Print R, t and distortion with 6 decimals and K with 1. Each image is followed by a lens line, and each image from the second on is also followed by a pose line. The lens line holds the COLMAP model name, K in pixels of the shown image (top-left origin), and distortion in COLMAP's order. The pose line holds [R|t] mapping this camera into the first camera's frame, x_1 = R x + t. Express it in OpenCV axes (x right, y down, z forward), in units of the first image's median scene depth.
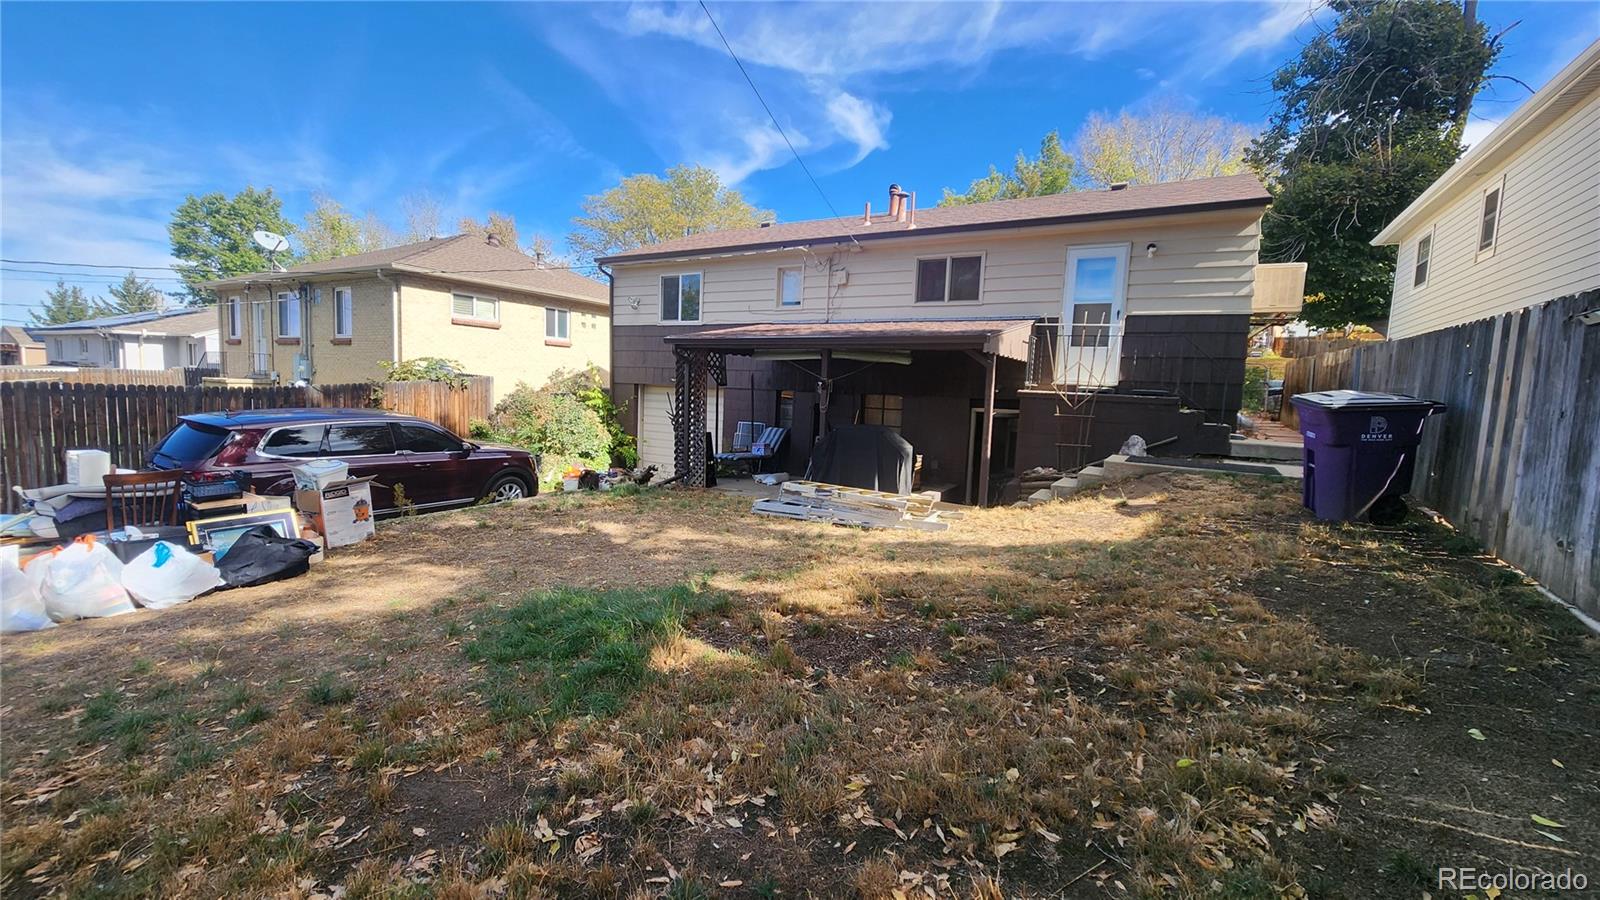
lens RADIAL K [[646.6, 0, 801.8], [0, 646.6, 445.6], [0, 0, 1]] dist [0.000601, -0.000119]
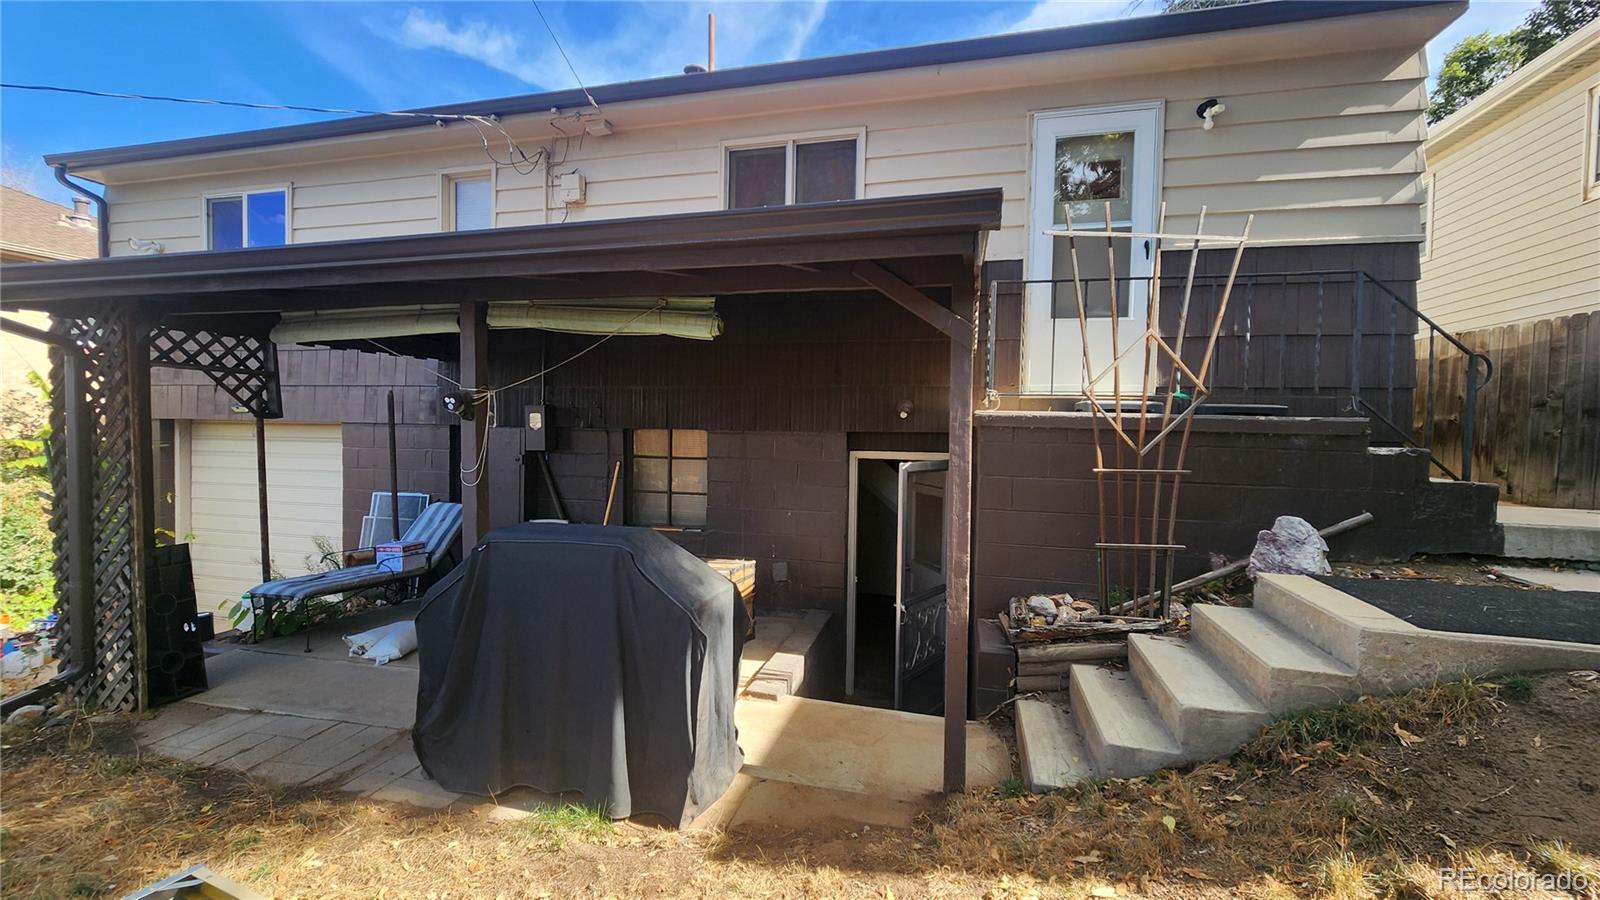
lens RADIAL K [[646.6, 0, 800.4], [0, 646.6, 444.8], [0, 0, 1]] dist [0.000601, -0.000119]
pose [[0.960380, -0.036404, 0.276305, 0.098244], [0.049363, 0.997976, -0.040088, -0.048250], [-0.274287, 0.052139, 0.960233, 0.578192]]
